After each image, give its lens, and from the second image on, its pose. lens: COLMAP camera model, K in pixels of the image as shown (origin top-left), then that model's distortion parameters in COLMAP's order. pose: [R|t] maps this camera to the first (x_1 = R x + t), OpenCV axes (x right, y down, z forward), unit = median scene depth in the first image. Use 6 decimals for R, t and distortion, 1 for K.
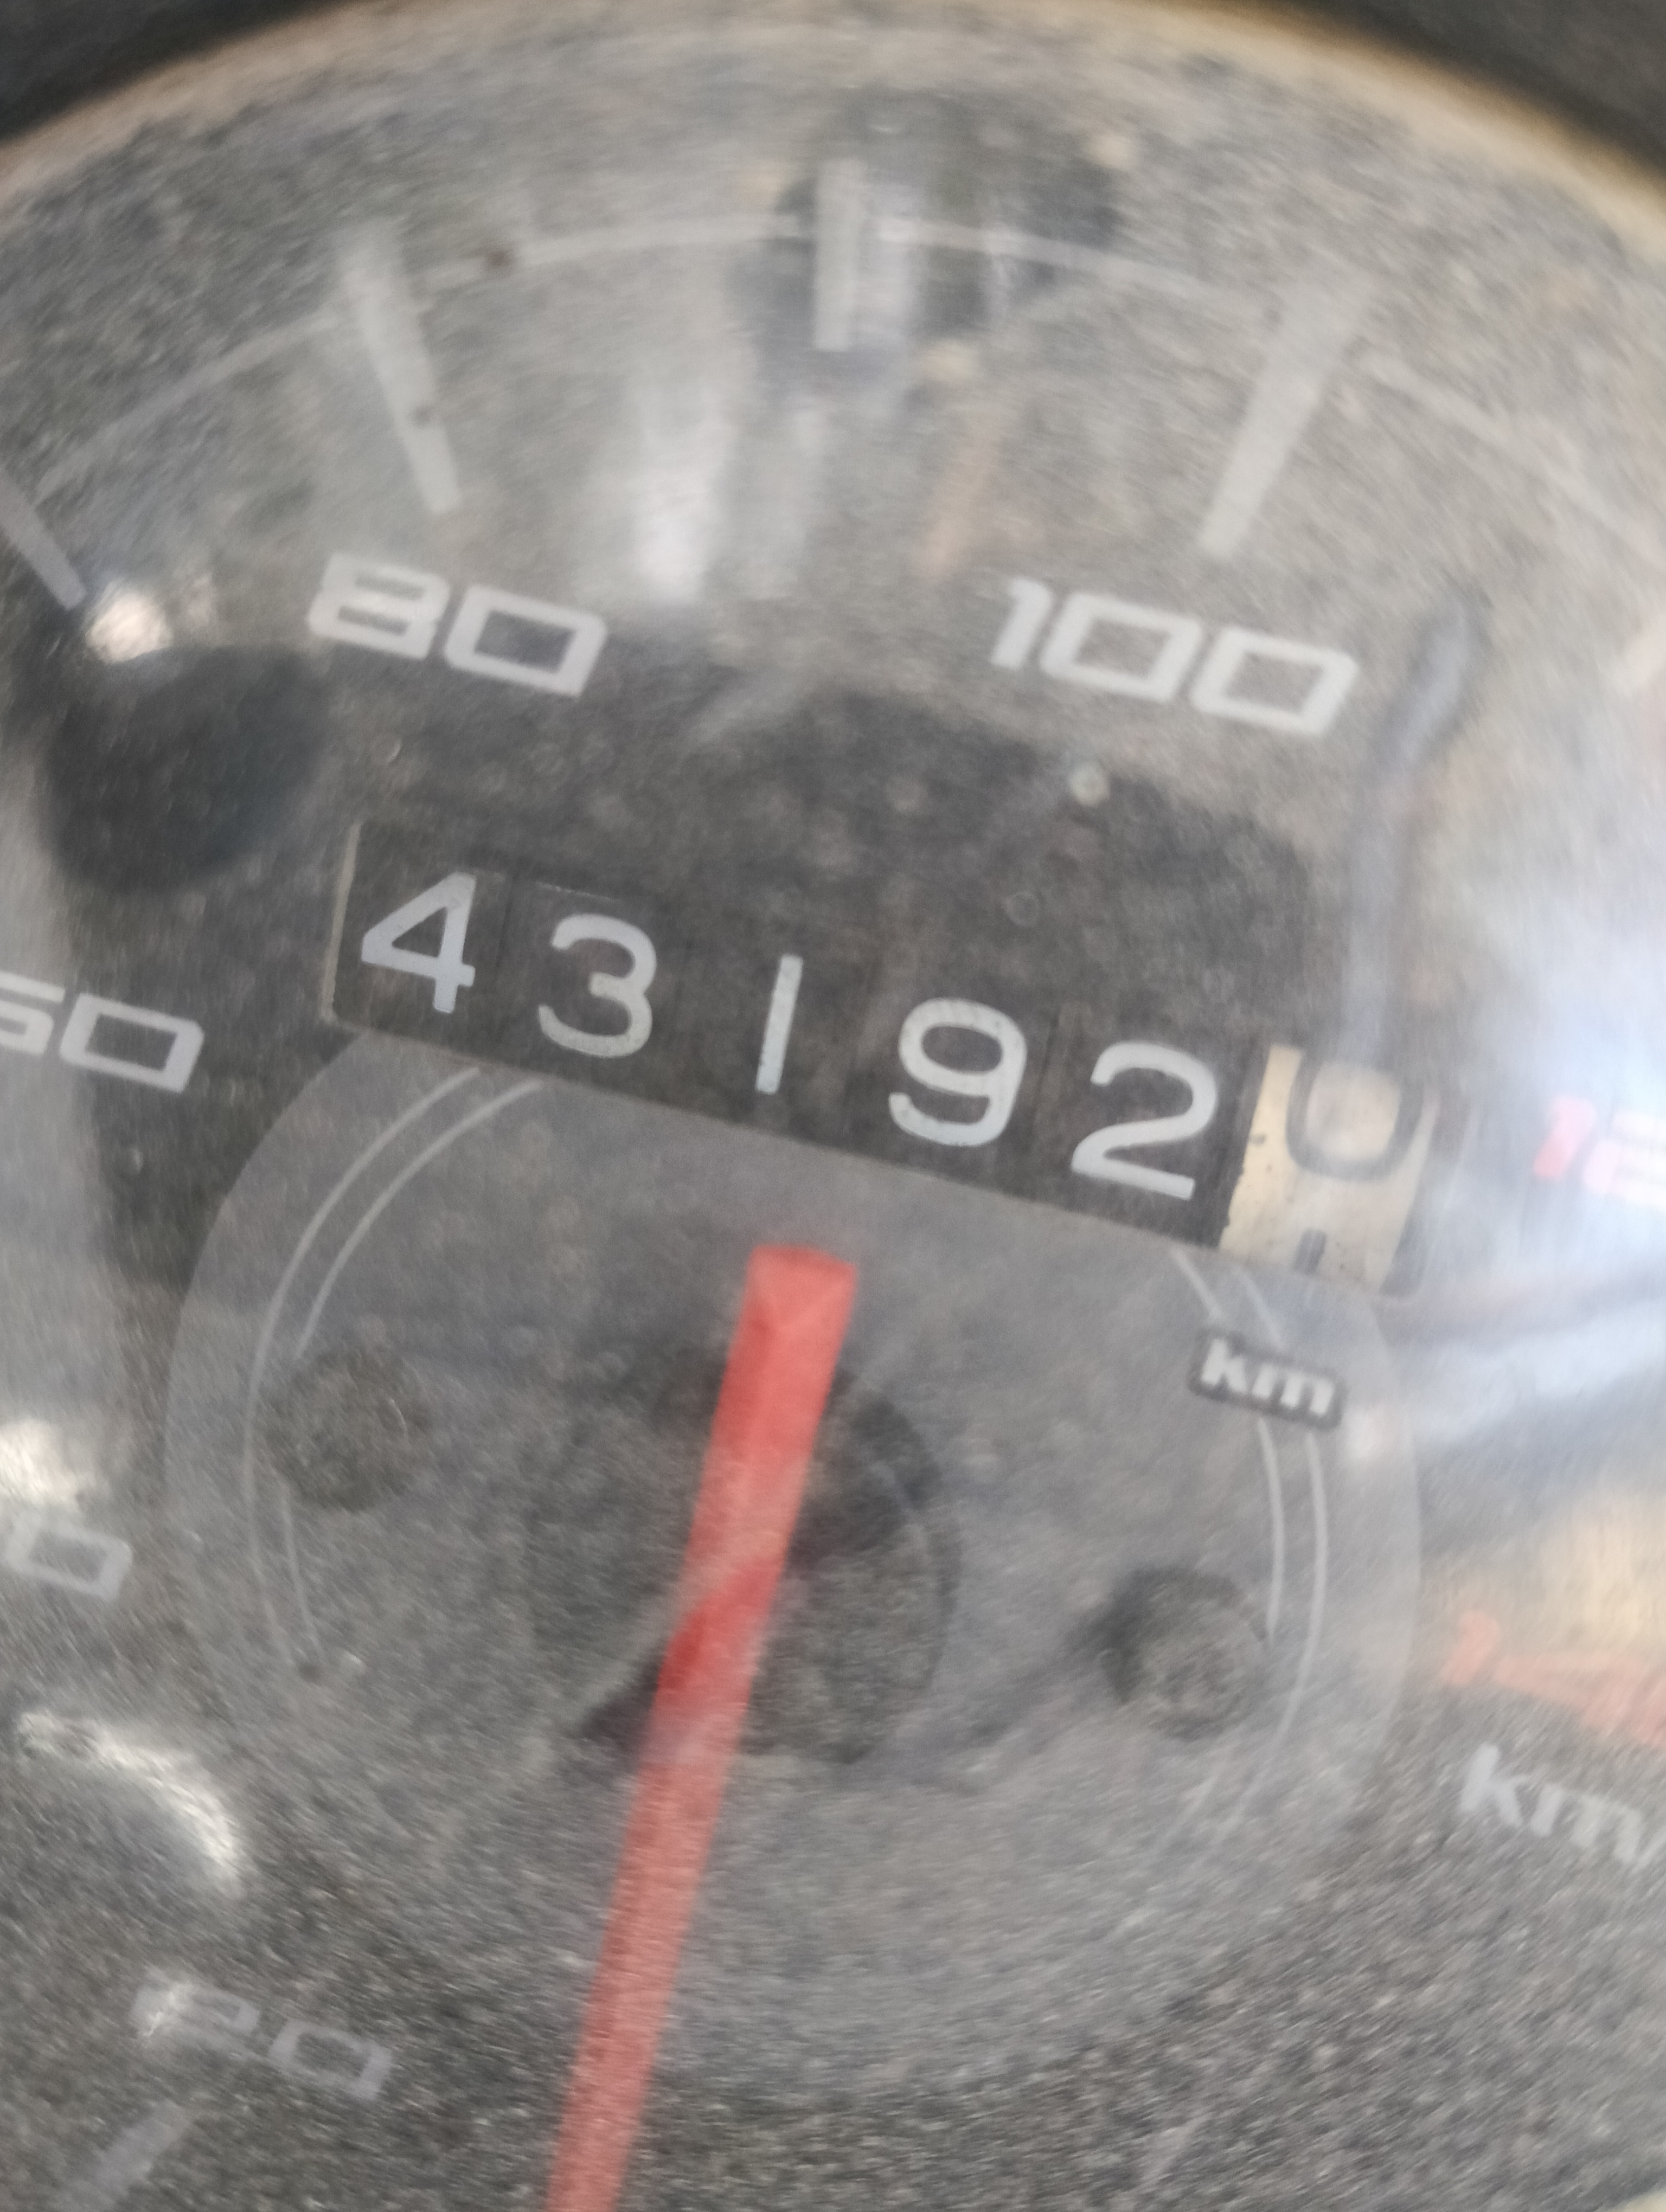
lens RADIAL K [[1956.6, 0, 840.0], [0, 1956.6, 1118.6], [0, 0, 1]] dist [0.000953, -0.144432]
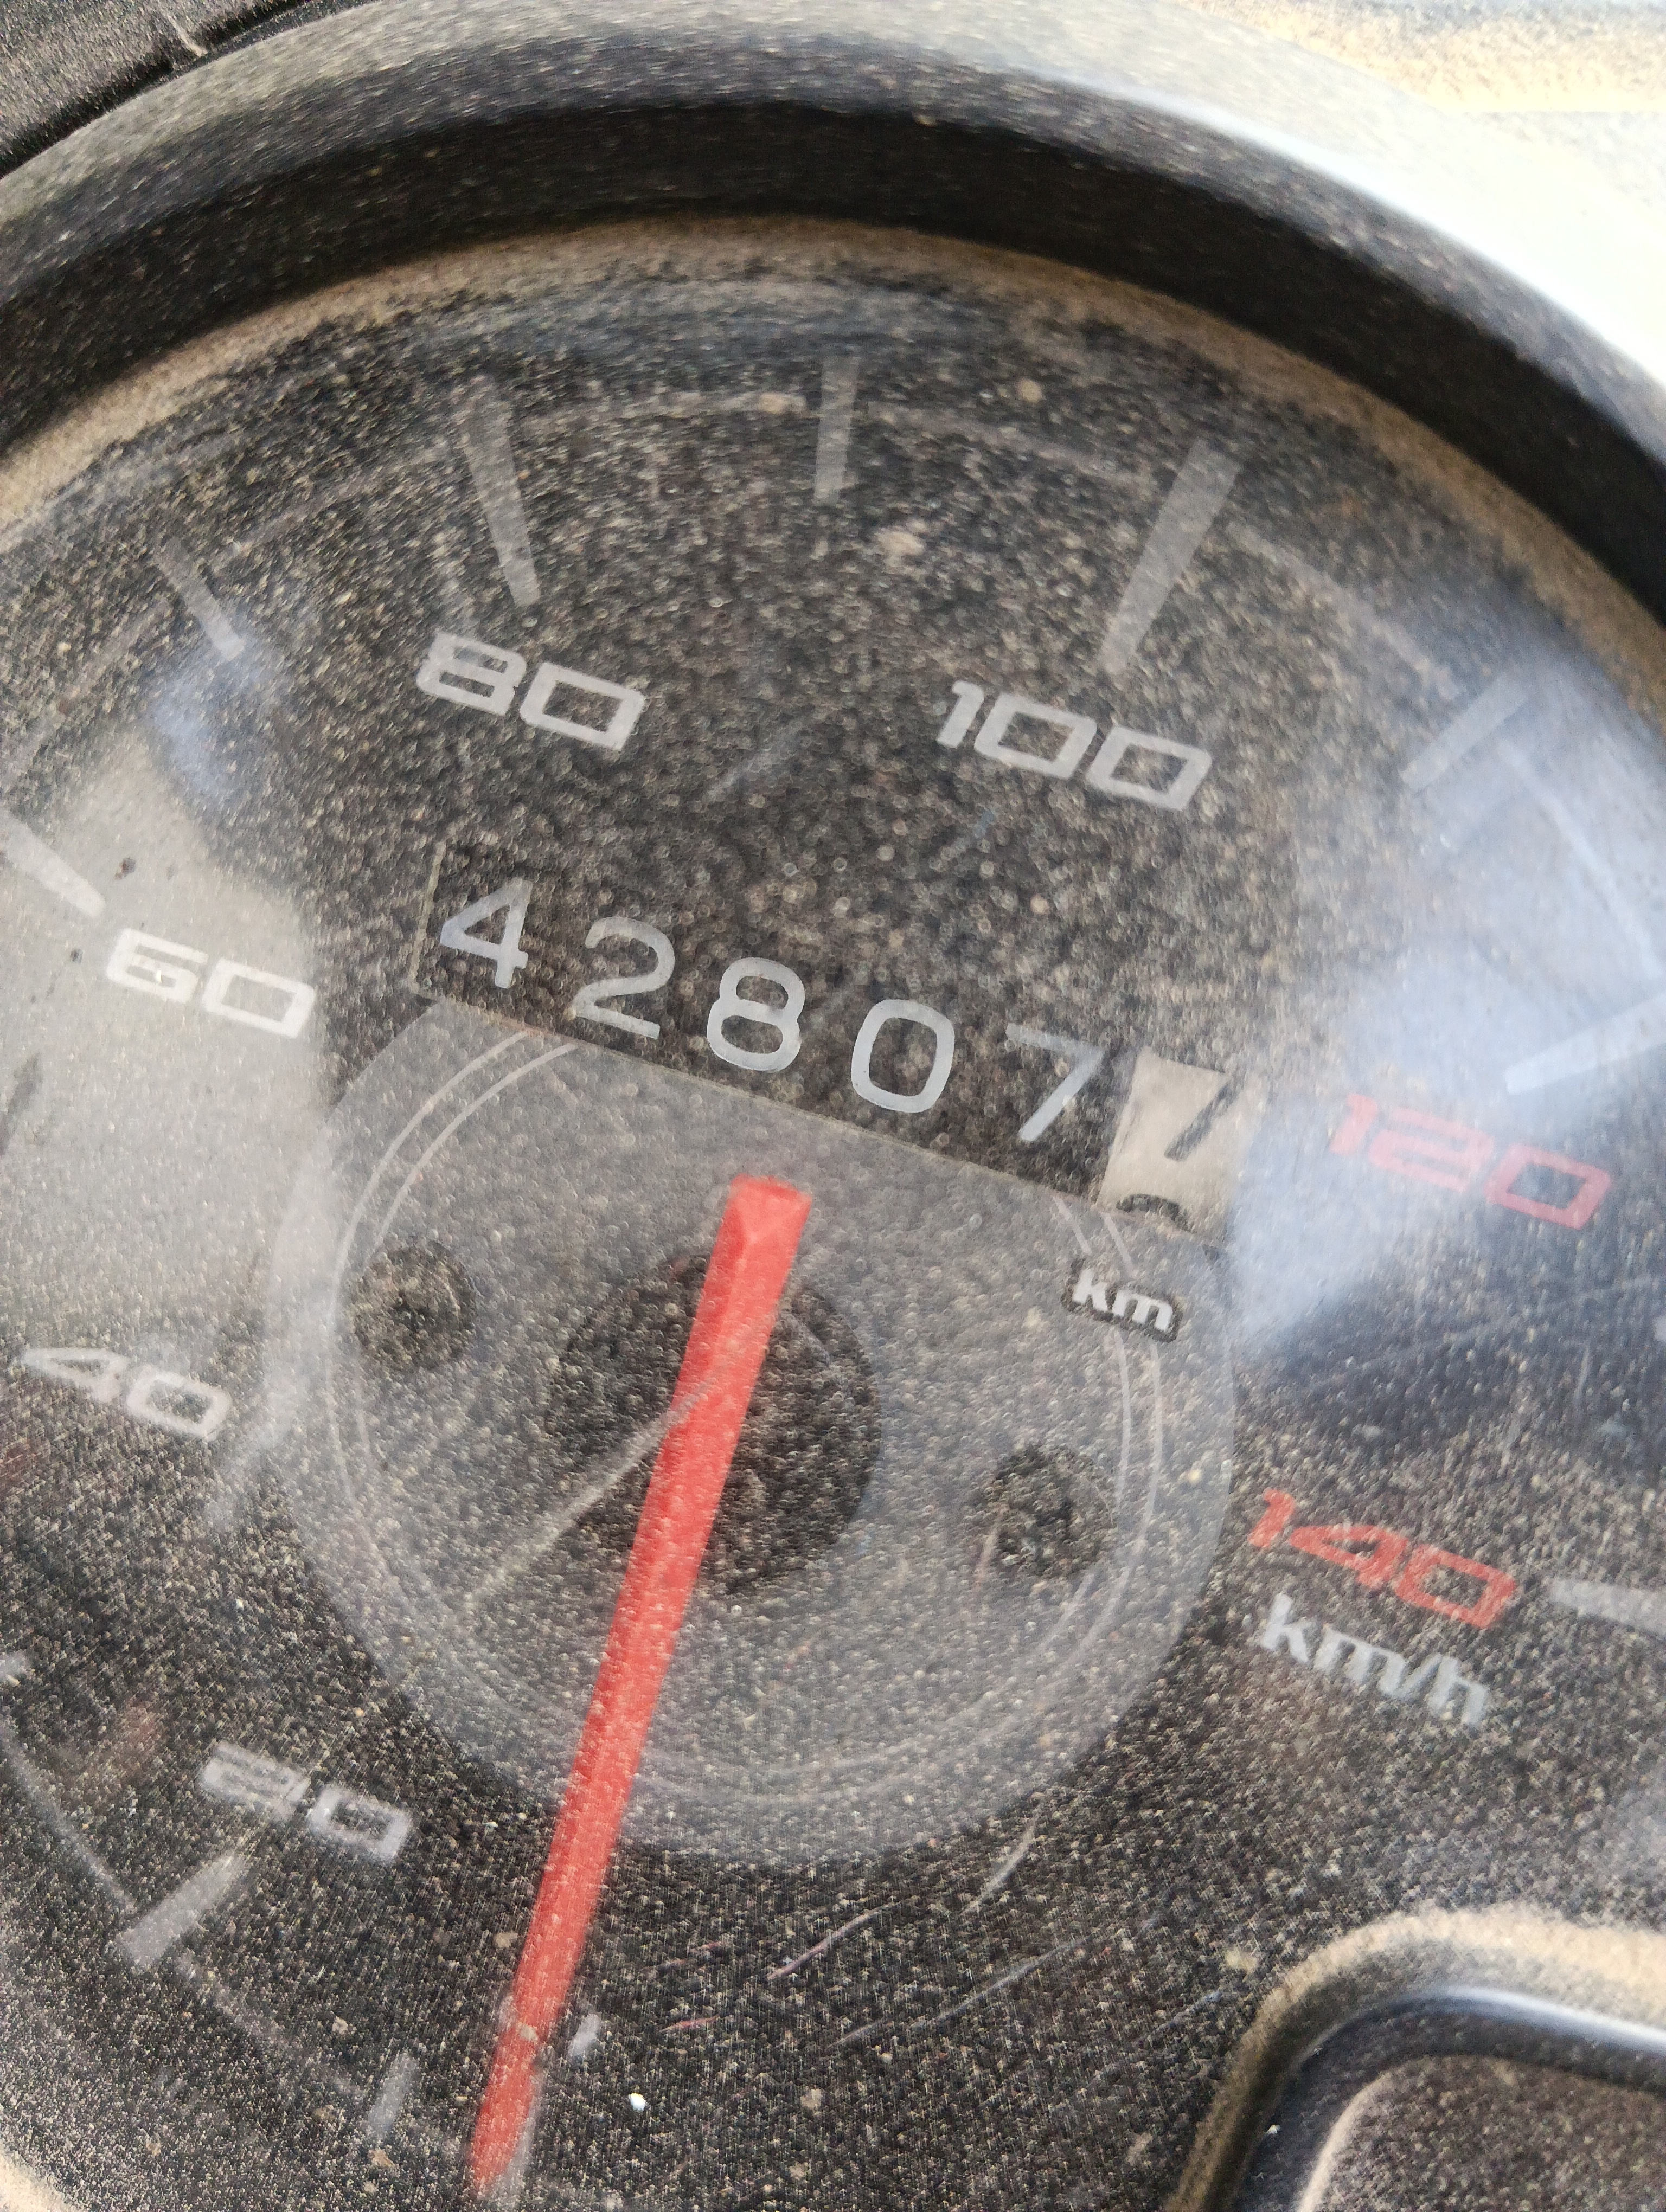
lens RADIAL K [[1956.6, 0, 827.2], [0, 1956.6, 1098.4], [0, 0, 1]] dist [0.000953, -0.144432]
pose [[0.998640, 0.051469, -0.008345, 0.026650], [-0.051567, 0.998598, -0.011978, 0.024751], [0.007716, 0.012392, 0.999893, -0.301397]]
